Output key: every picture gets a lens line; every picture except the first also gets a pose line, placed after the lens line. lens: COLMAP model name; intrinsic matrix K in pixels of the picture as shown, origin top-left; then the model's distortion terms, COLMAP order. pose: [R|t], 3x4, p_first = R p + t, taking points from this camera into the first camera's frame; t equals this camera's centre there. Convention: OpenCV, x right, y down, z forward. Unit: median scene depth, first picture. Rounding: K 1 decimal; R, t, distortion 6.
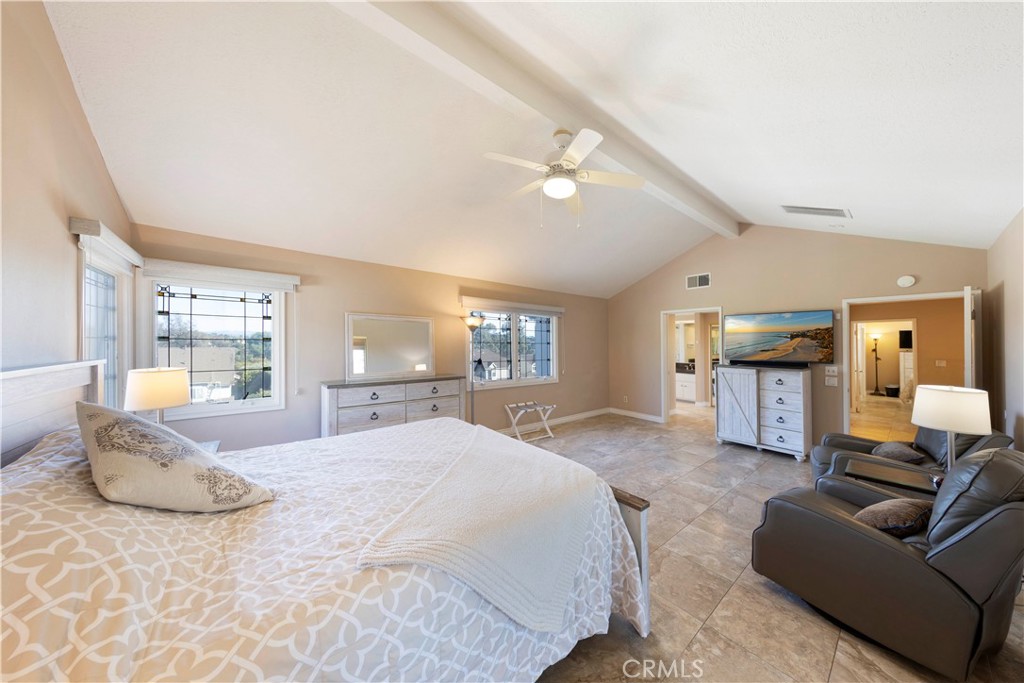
lens RADIAL K [[320.9, 0, 502.2], [0, 320.9, 340.3], [0, 0, 1]] dist [0.000243, 0.000056]
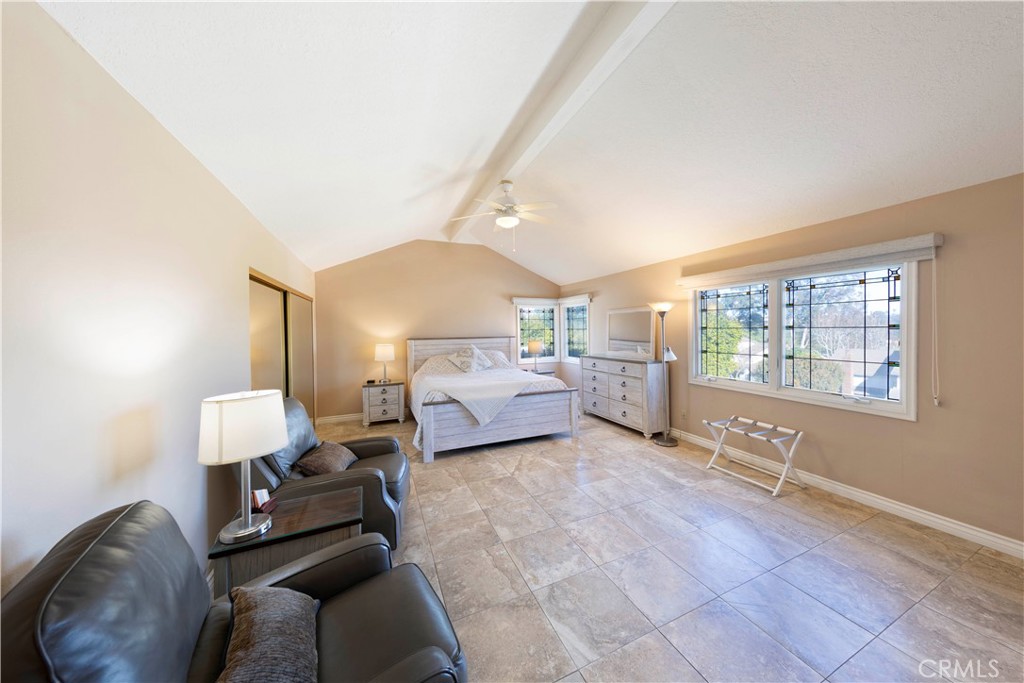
lens RADIAL K [[320.9, 0, 529.9], [0, 320.9, 333.5], [0, 0, 1]] dist [0.000243, 0.000056]
pose [[-0.218092, 0.003565, -0.975922, 1.038450], [0.017894, 0.999840, -0.000347, 0.017234], [0.975764, -0.017539, -0.218121, 0.935108]]
